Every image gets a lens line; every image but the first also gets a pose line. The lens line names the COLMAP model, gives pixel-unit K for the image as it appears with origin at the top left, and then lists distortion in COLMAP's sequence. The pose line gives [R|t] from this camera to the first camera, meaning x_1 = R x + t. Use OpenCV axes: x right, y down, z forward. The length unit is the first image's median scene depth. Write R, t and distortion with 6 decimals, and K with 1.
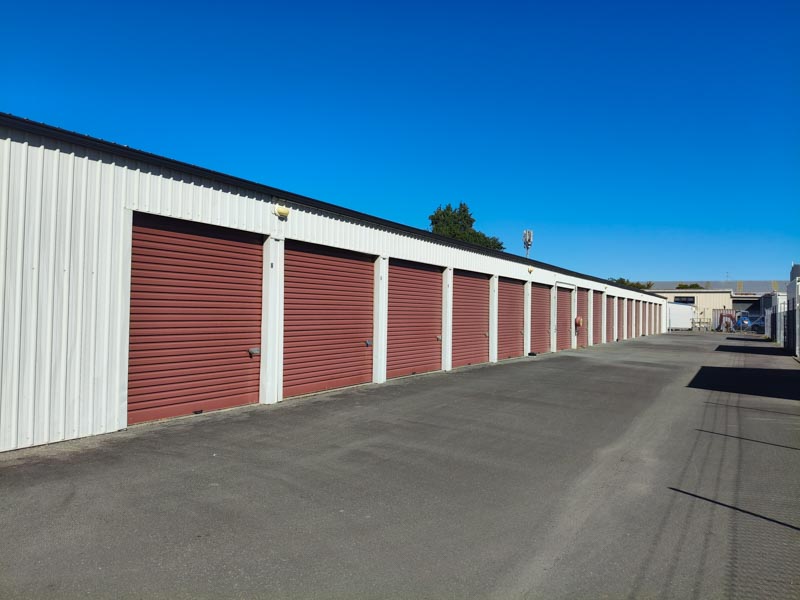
lens RADIAL K [[587.0, 0, 400.0], [0, 587.0, 300.0], [0, 0, 1]] dist [-0.004875, -0.002994]
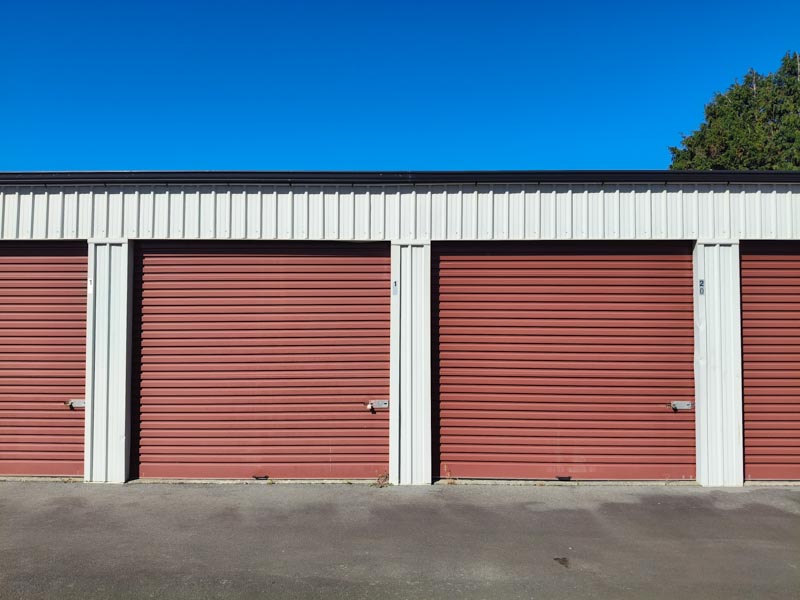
lens RADIAL K [[587.0, 0, 400.0], [0, 587.0, 300.0], [0, 0, 1]] dist [-0.004875, -0.002994]
pose [[0.477023, -0.081371, -0.875116, 0.211382], [0.022739, 0.996514, -0.080265, 0.009837], [0.878597, 0.018389, 0.477210, 0.364120]]
